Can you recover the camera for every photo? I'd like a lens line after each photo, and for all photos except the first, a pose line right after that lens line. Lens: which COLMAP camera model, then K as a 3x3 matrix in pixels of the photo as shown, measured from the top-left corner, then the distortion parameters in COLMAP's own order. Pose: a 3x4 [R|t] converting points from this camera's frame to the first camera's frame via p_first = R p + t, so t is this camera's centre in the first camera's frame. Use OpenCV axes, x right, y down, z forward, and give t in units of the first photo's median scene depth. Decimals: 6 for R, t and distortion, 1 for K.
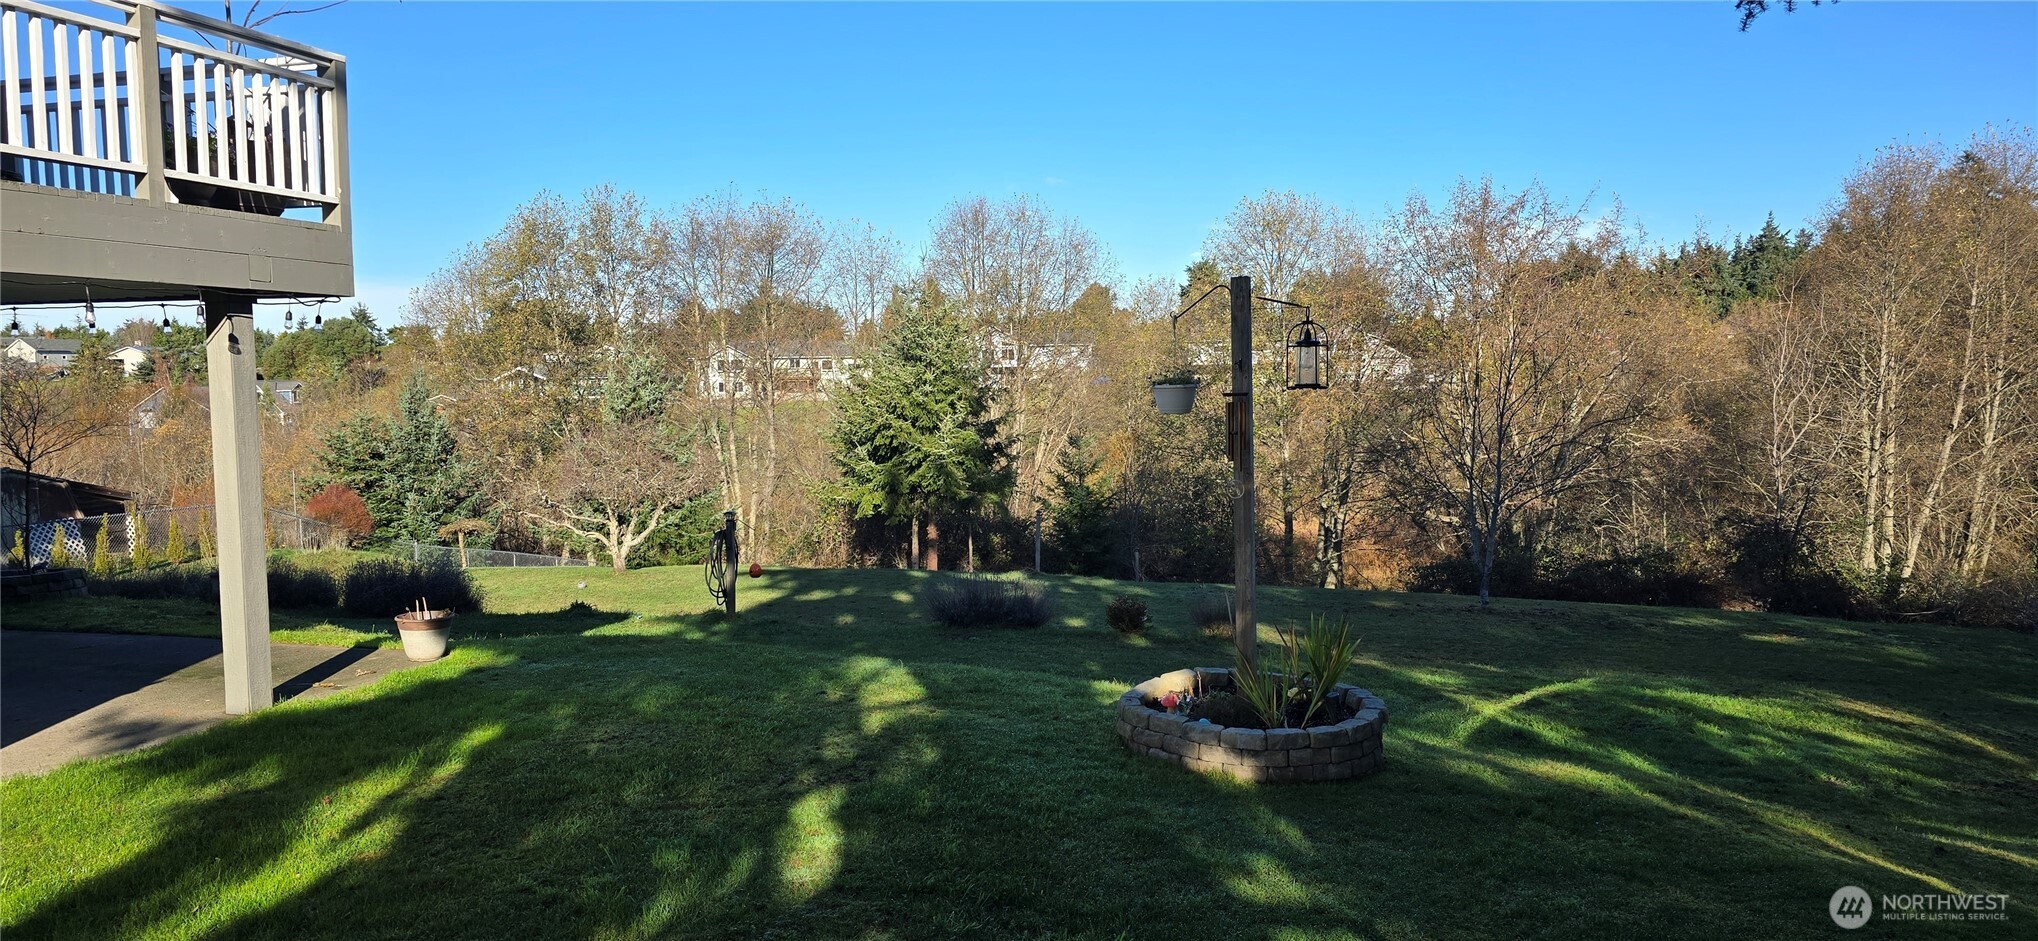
lens RADIAL K [[1311.6, 0, 1021.2], [0, 1311.6, 499.2], [0, 0, 1]] dist [0.091732, -0.103897]
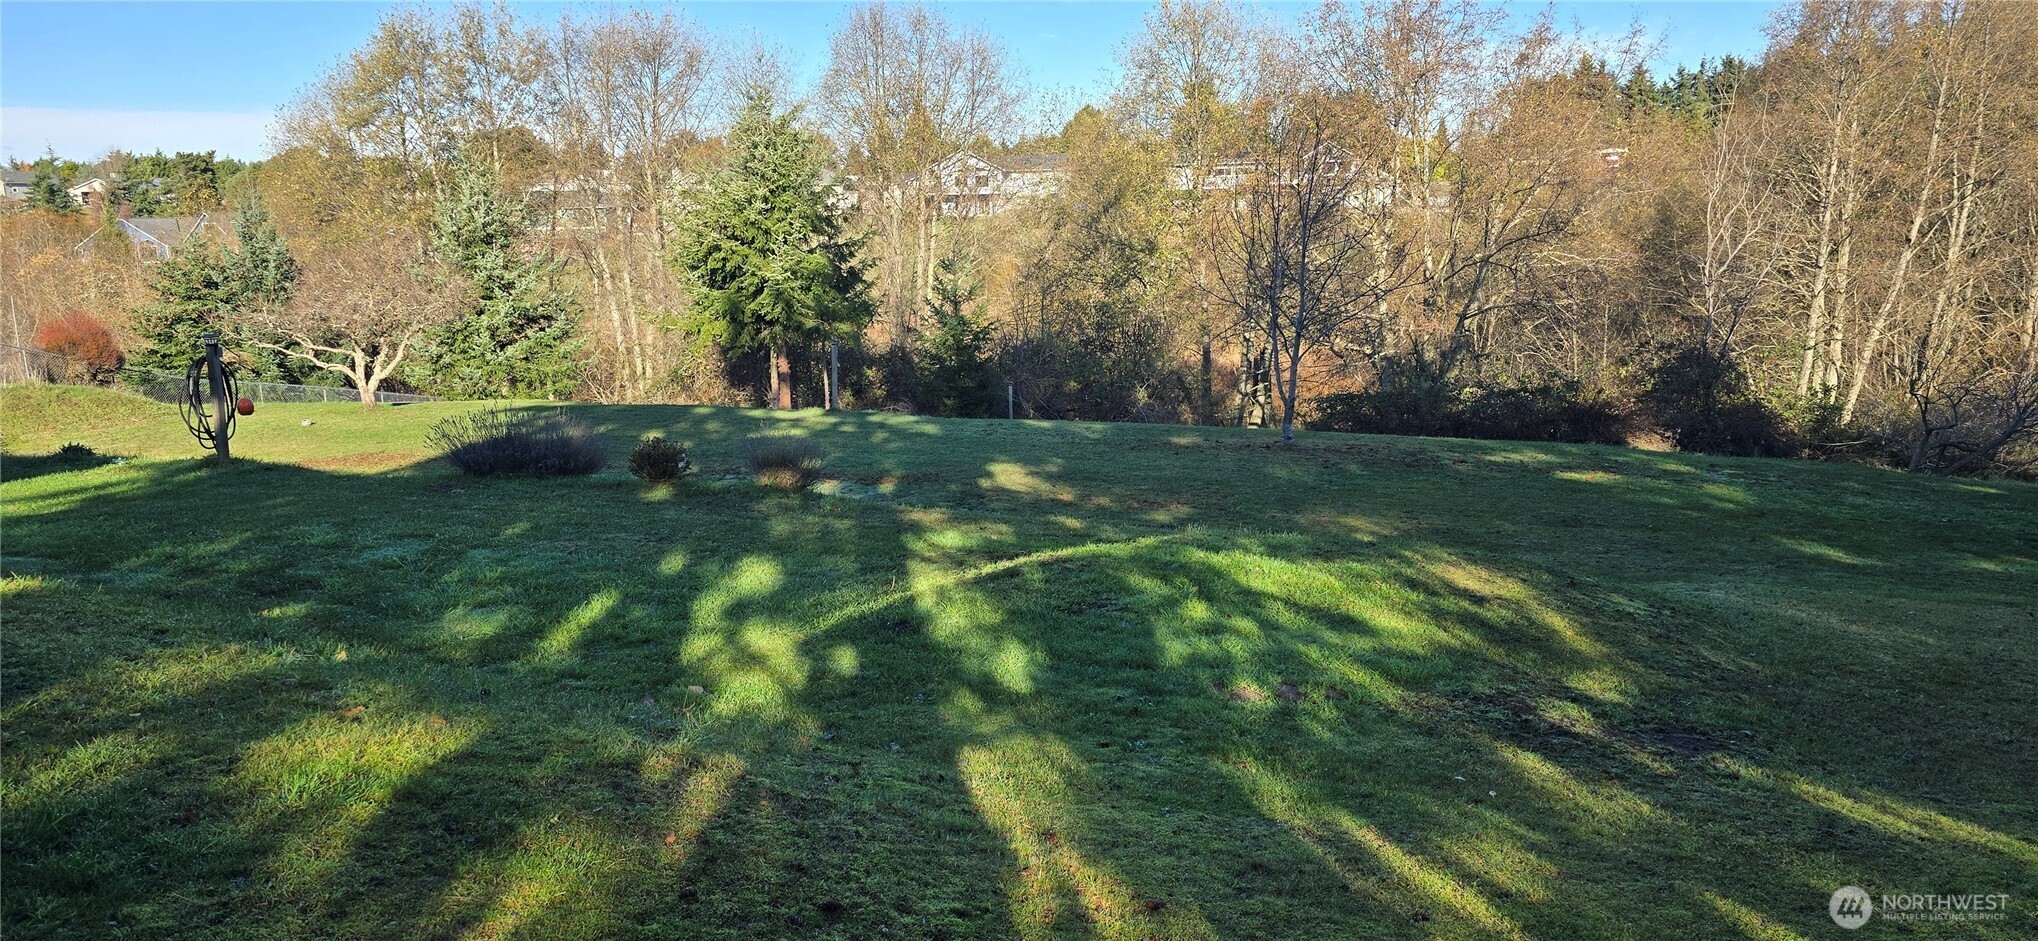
lens RADIAL K [[1306.0, 0, 1019.0], [0, 1306.0, 470.5], [0, 0, 1]] dist [0.100397, -0.101833]
pose [[0.999881, -0.004626, -0.014722, 0.107393], [0.006125, 0.994611, 0.103498, 0.004356], [0.014164, -0.103575, 0.994521, 0.068503]]
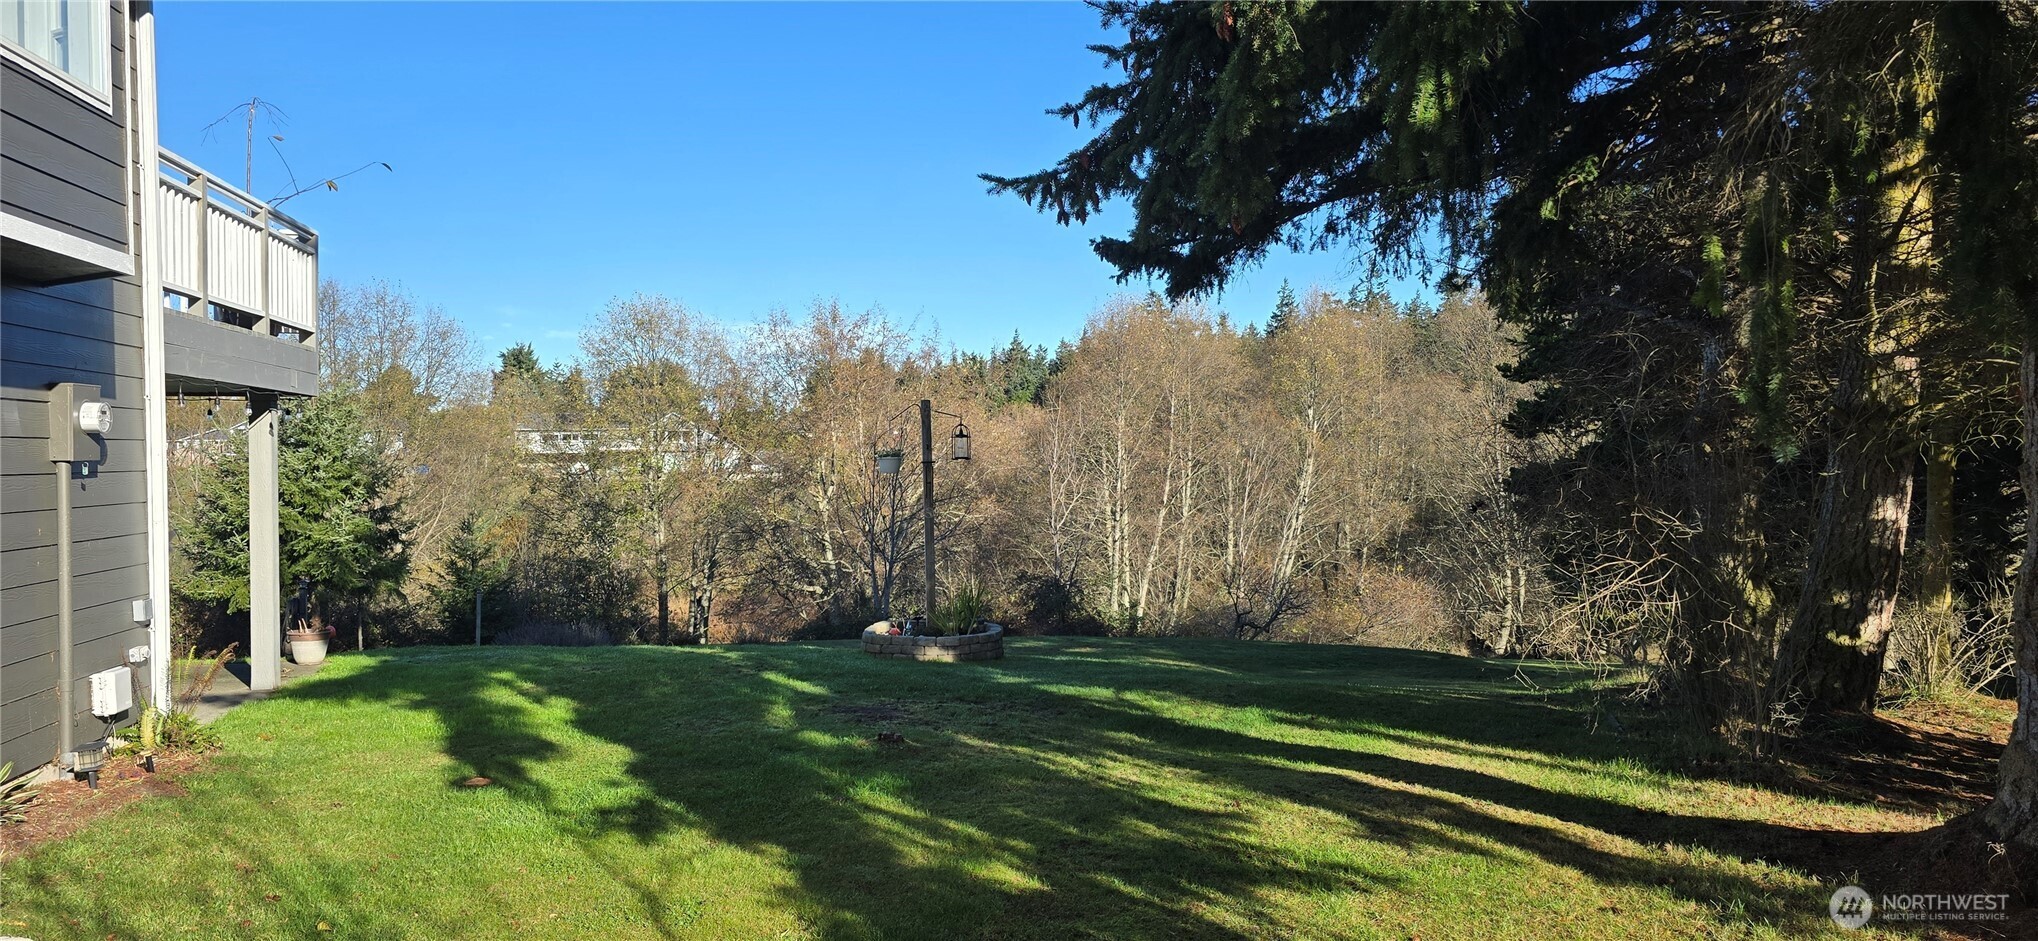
lens RADIAL K [[1323.9, 0, 1016.3], [0, 1323.9, 506.2], [0, 0, 1]] dist [0.000627, 0.000308]
pose [[0.873329, -0.015287, 0.486891, -0.088021], [0.045836, 0.997652, -0.050892, 0.011609], [-0.484970, 0.066763, 0.871979, -0.095571]]
